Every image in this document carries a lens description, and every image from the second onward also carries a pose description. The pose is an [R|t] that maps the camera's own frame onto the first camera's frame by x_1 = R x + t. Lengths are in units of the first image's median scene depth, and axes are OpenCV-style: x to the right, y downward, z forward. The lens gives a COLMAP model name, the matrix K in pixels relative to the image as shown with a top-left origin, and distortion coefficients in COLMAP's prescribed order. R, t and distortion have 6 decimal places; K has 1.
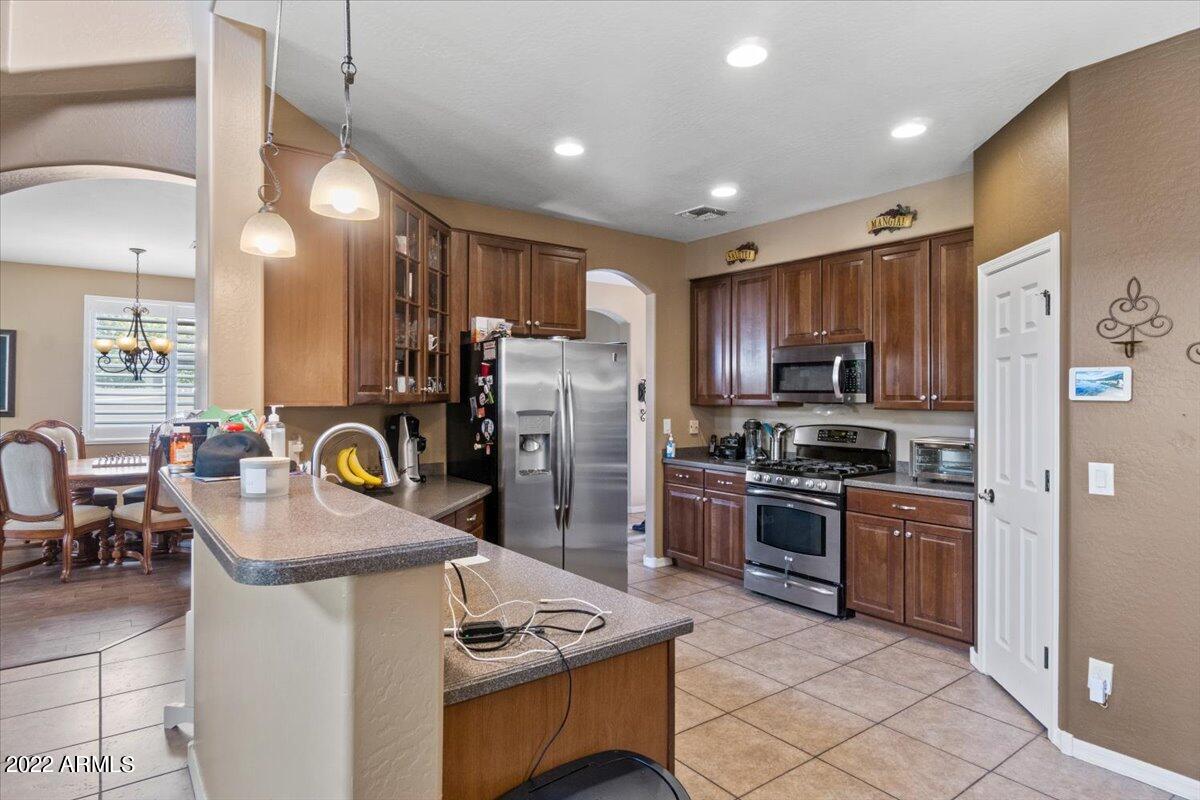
lens RADIAL K [[673.7, 0, 589.5], [0, 673.7, 394.6], [0, 0, 1]] dist [0.001116, 0.002407]
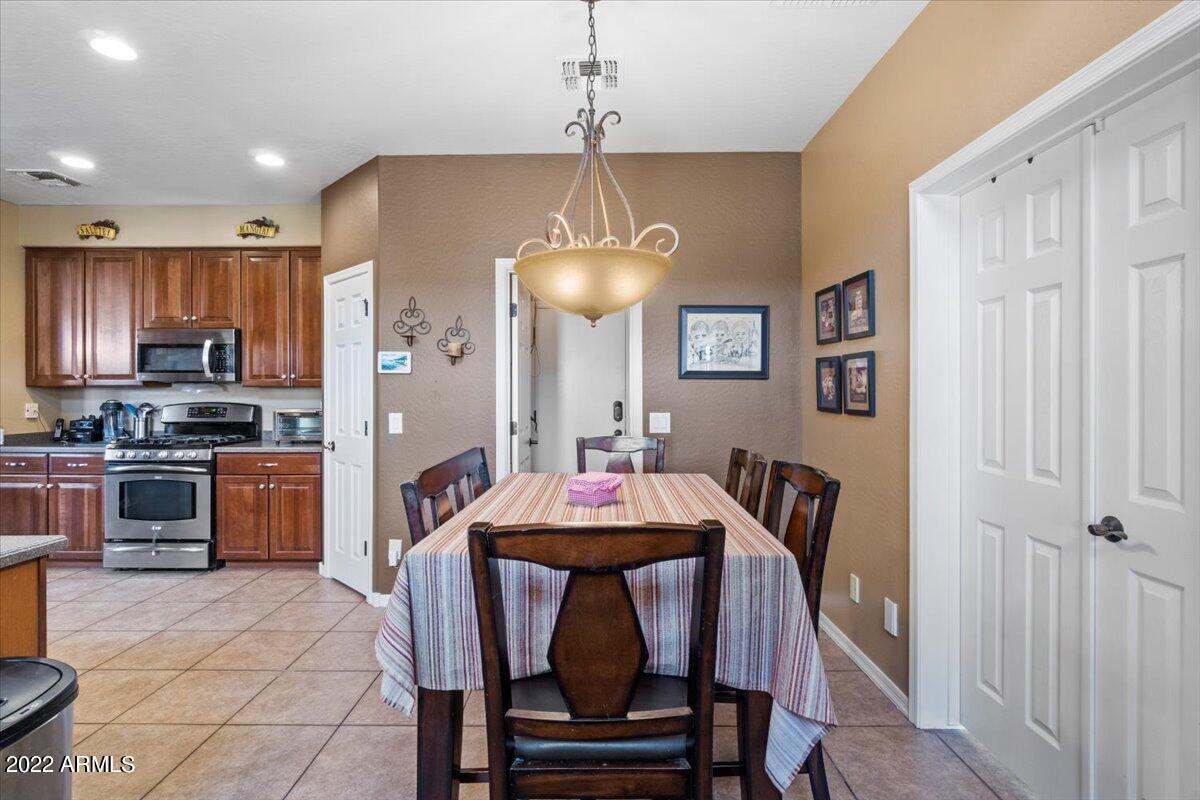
lens RADIAL K [[604.7, 0, 594.1], [0, 604.7, 395.7], [0, 0, 1]] dist [-0.001889, 0.000810]
pose [[0.605021, -0.003890, 0.796200, -0.047047], [-0.000201, 0.999987, 0.005038, 0.033217], [-0.796209, -0.003207, 0.605013, -0.129920]]
